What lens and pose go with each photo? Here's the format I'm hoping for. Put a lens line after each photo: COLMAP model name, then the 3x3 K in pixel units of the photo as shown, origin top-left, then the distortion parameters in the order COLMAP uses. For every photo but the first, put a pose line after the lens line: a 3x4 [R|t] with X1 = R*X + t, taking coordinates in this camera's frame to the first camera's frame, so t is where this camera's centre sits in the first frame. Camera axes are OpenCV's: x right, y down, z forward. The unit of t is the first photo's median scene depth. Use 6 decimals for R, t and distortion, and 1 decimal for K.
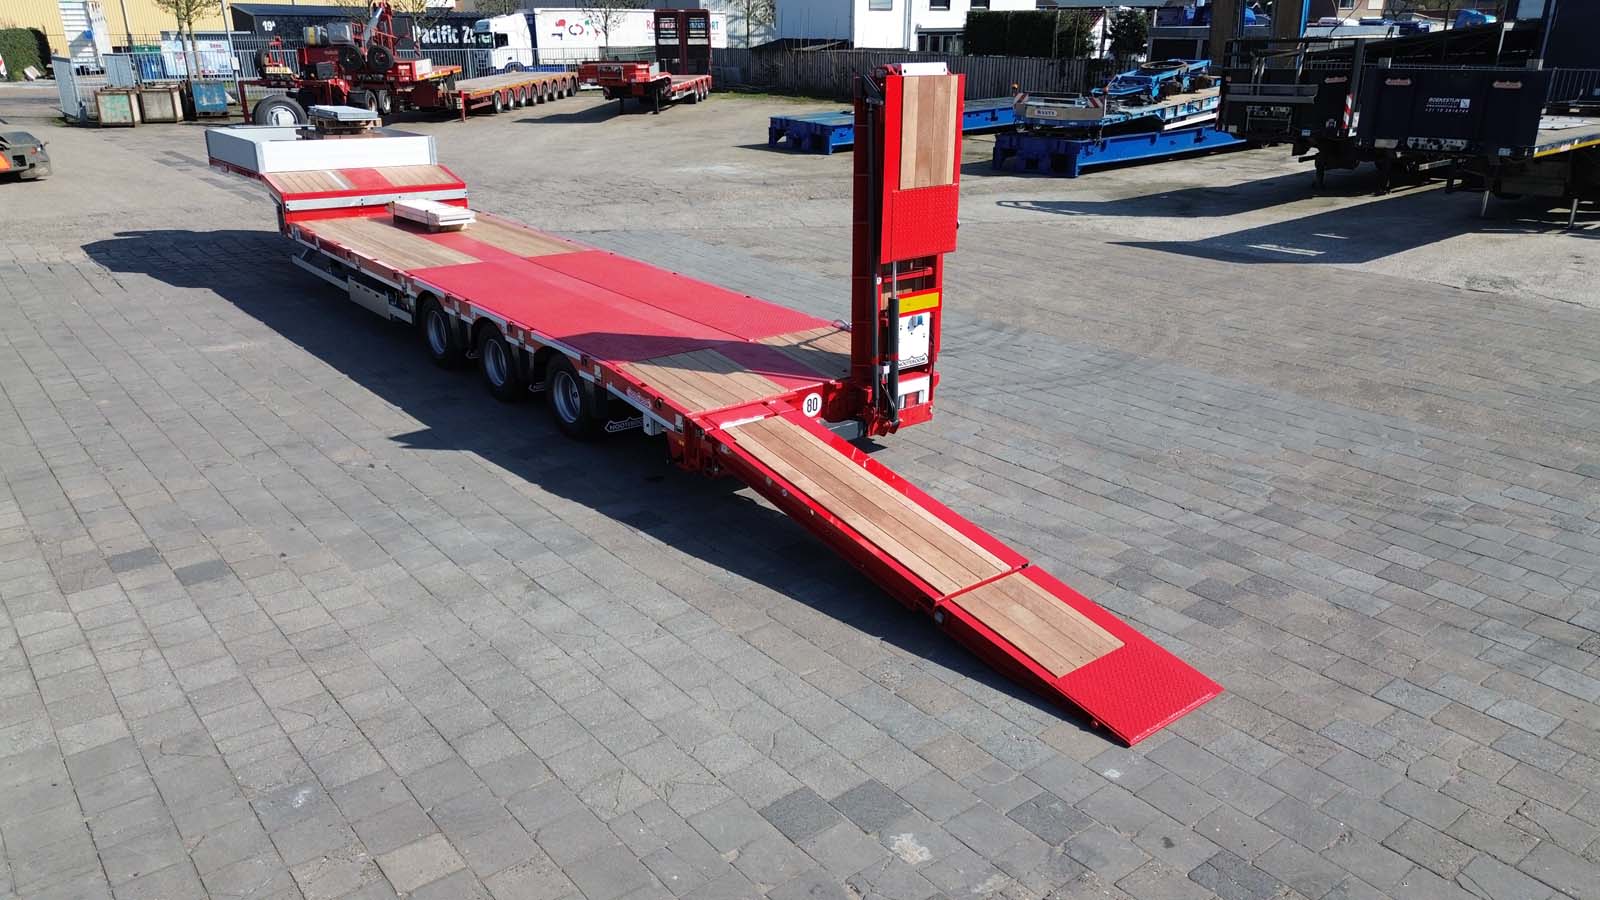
lens RADIAL K [[1136.1, 0, 799.3], [0, 1136.1, 453.4], [0, 0, 1]] dist [0.064672, -0.062619]
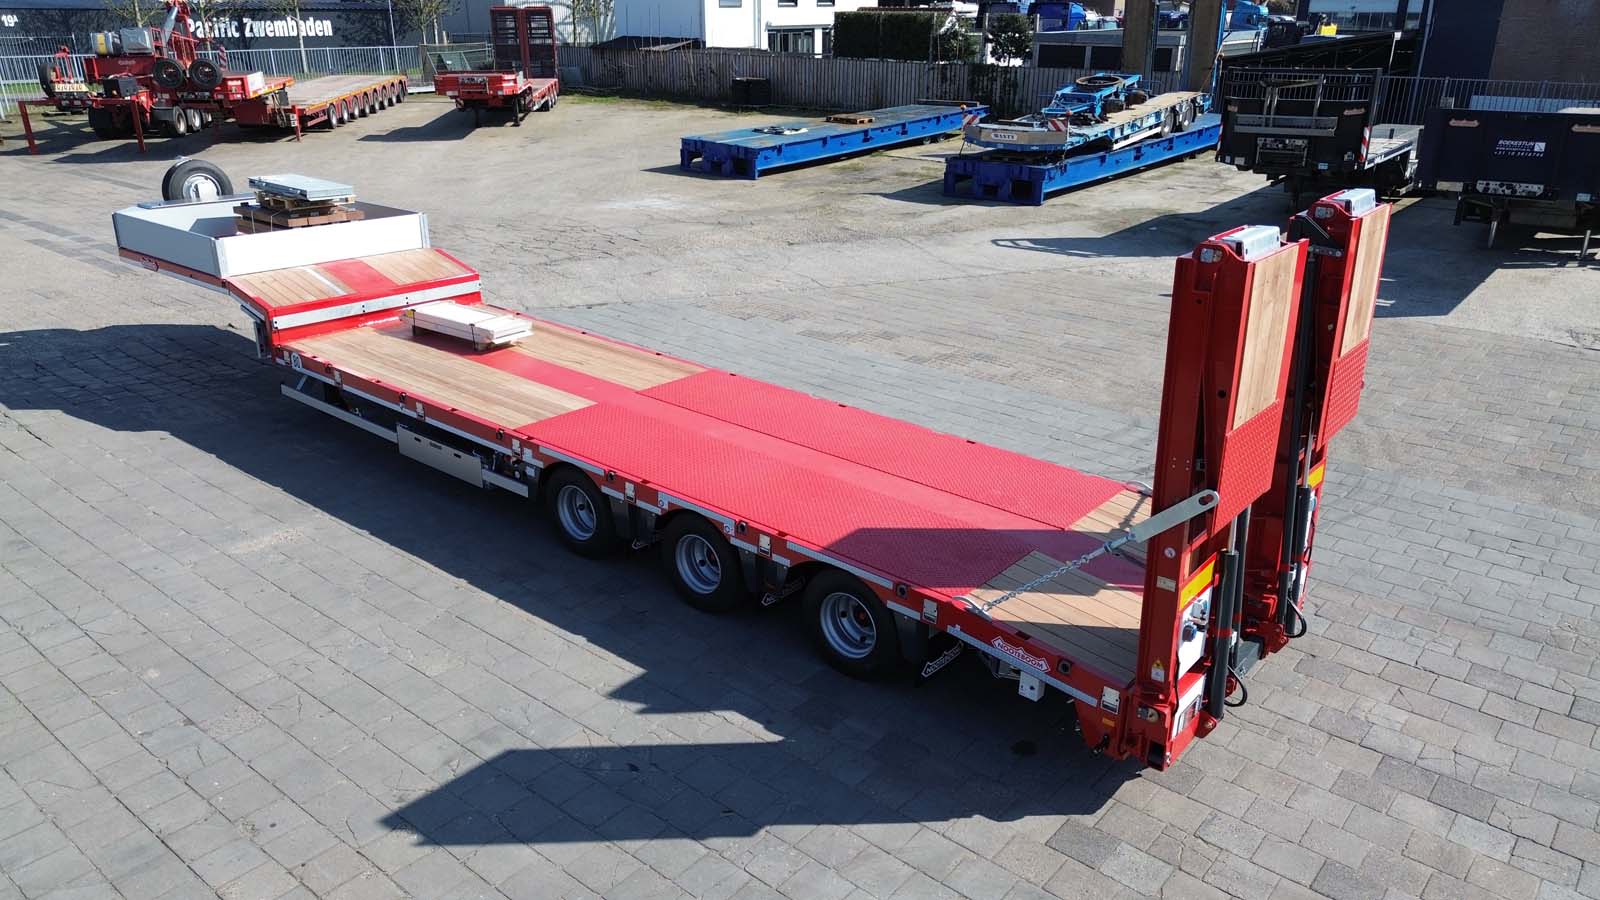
lens RADIAL K [[1136.1, 0, 799.4], [0, 1136.1, 453.6], [0, 0, 1]] dist [0.064672, -0.062619]
pose [[0.981719, -0.068764, 0.177480, -0.128845], [0.065875, 0.997582, 0.022130, -0.064879], [-0.178572, -0.010033, 0.983876, 0.094112]]
